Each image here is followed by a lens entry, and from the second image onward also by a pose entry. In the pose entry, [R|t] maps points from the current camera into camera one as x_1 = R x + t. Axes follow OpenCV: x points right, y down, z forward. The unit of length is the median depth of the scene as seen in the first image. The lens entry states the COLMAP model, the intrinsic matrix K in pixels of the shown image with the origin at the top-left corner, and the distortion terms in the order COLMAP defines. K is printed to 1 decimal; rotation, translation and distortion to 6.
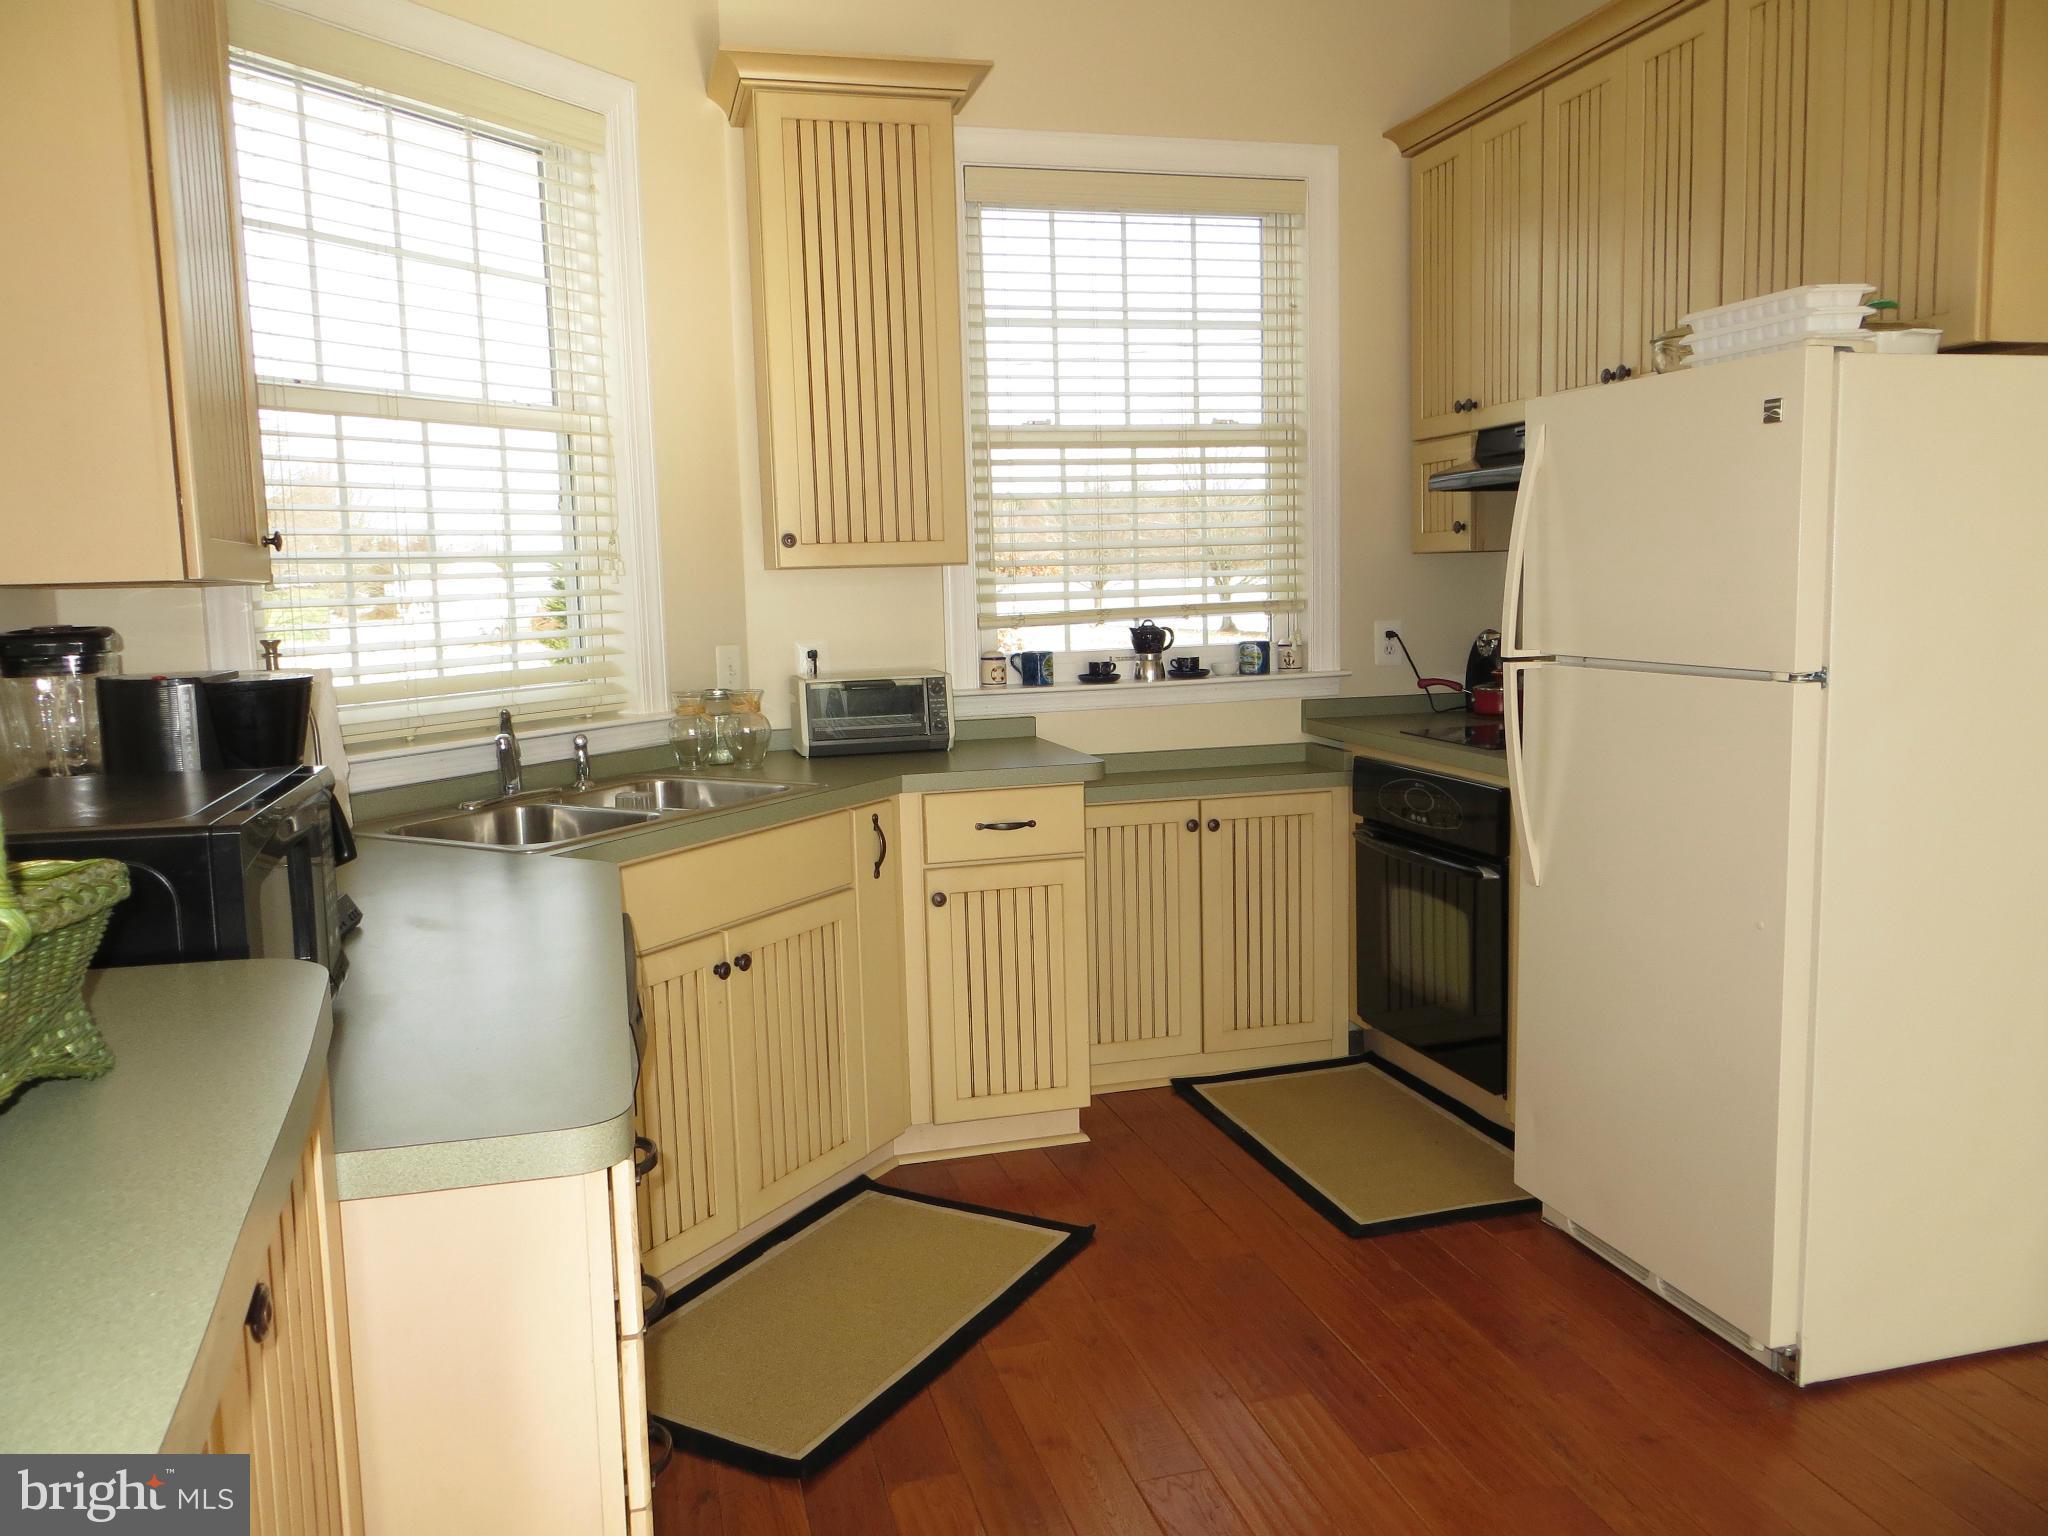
lens RADIAL K [[1551.7, 0, 1029.9], [0, 1551.7, 769.5], [0, 0, 1]] dist [-0.025563, 0.003582]
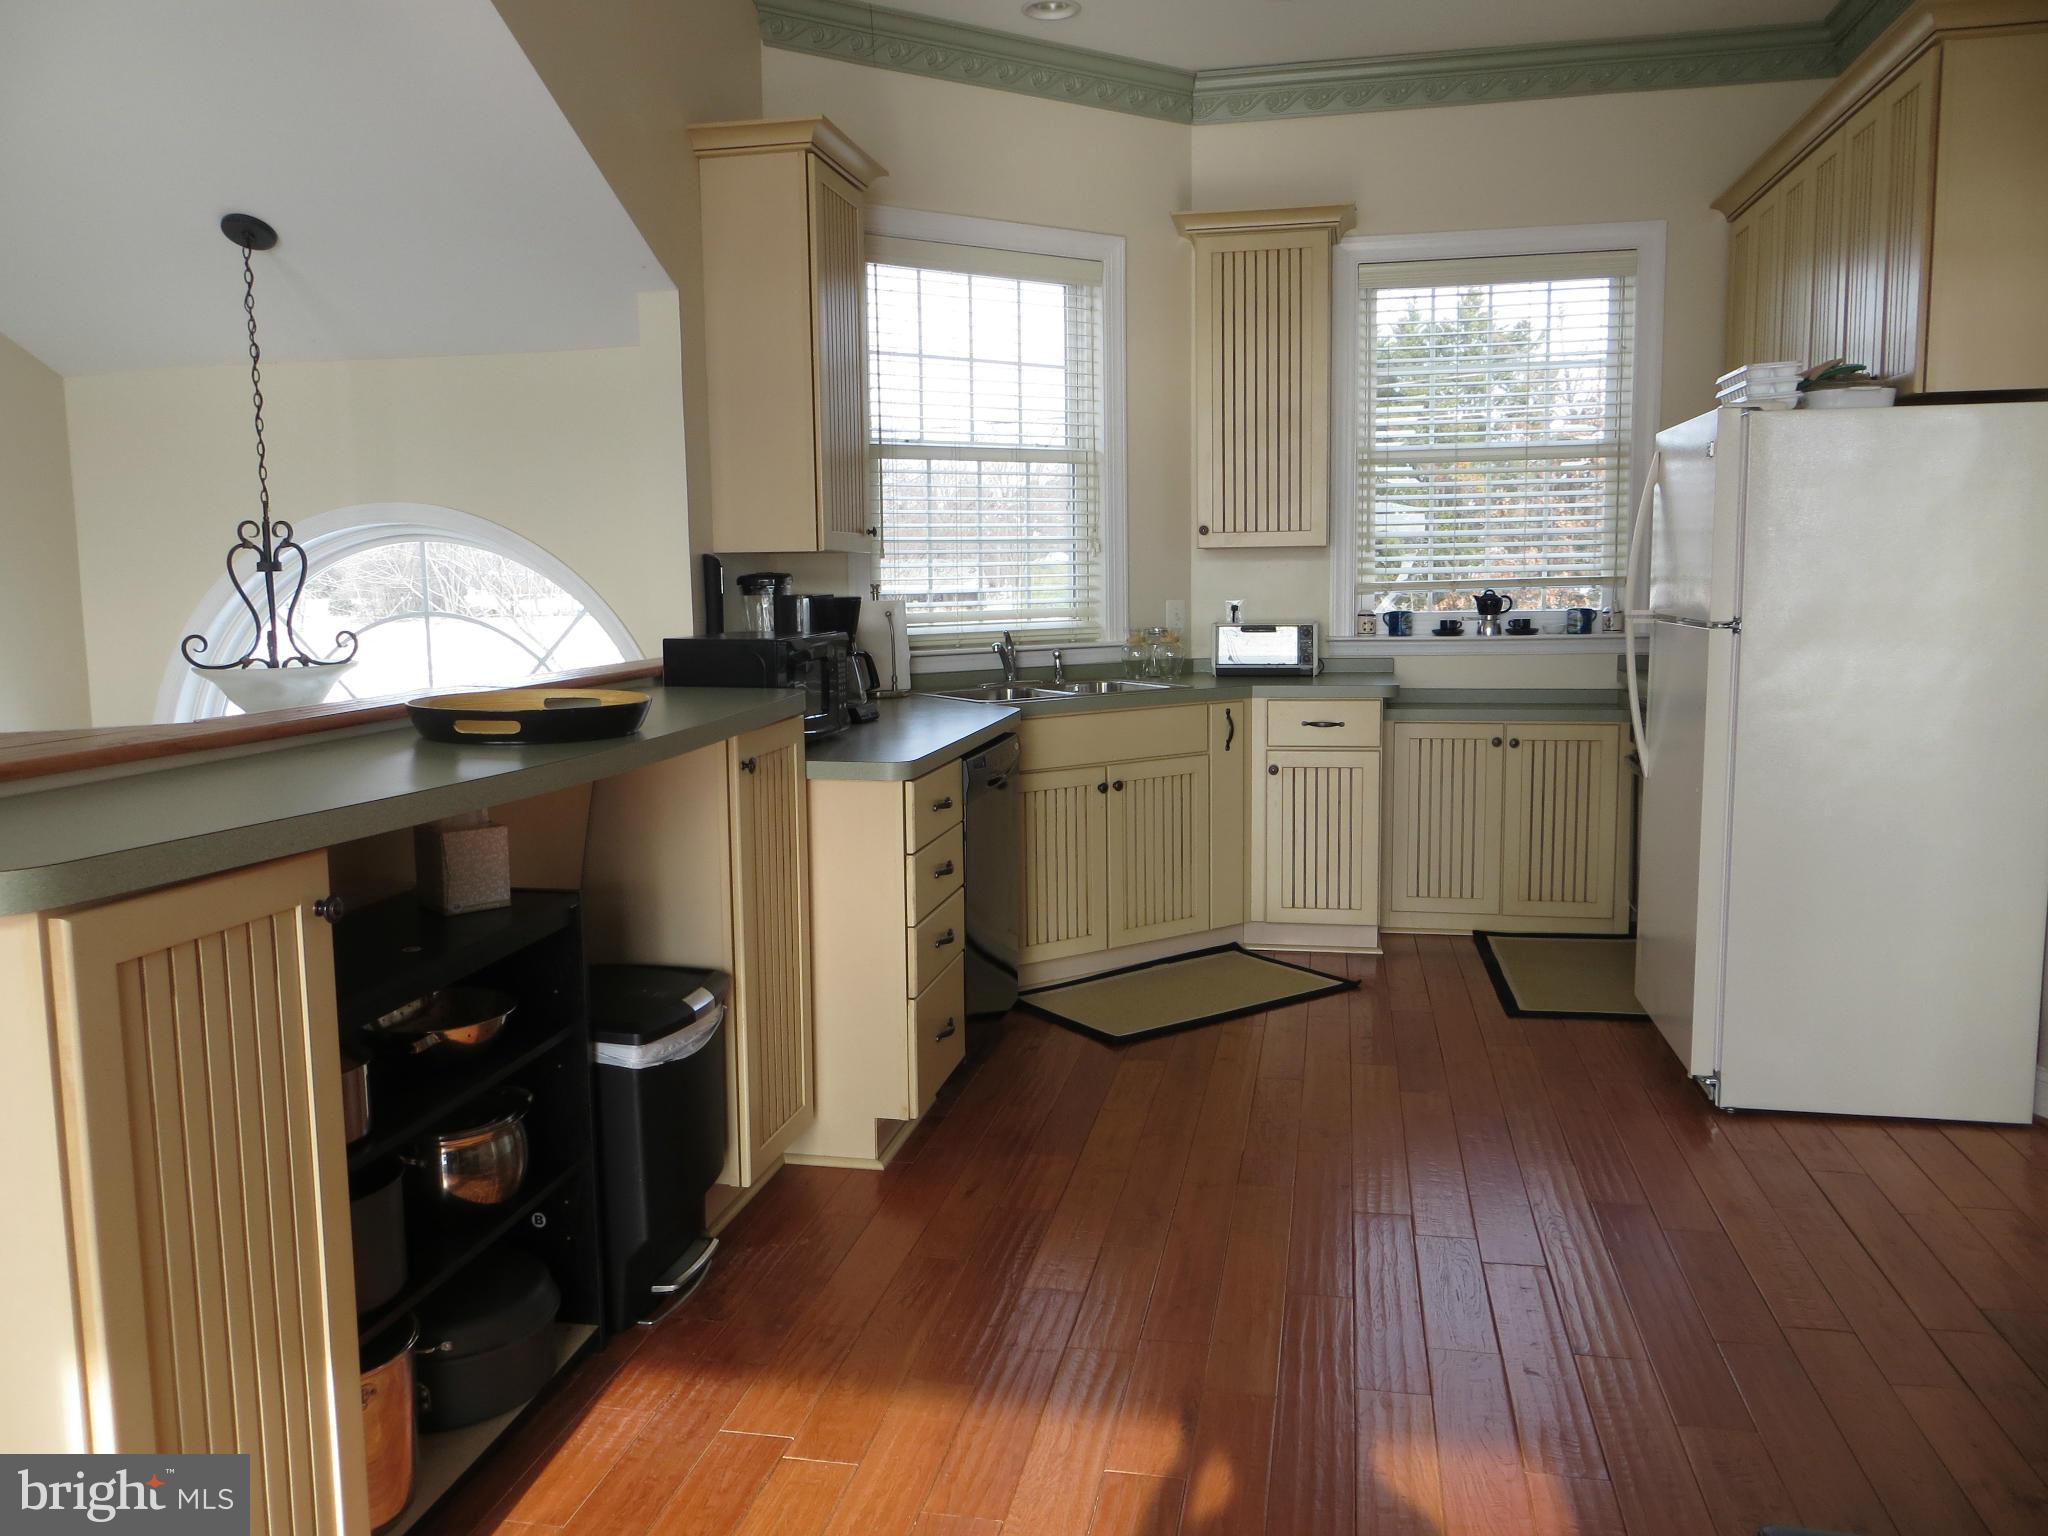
lens RADIAL K [[1551.7, 0, 1019.0], [0, 1551.7, 761.6], [0, 0, 1]] dist [-0.025563, 0.003582]
pose [[0.891230, 0.067807, -0.448454, 0.351620], [-0.065088, 0.997648, 0.021494, 0.052938], [0.448857, 0.010033, 0.893547, -0.404070]]
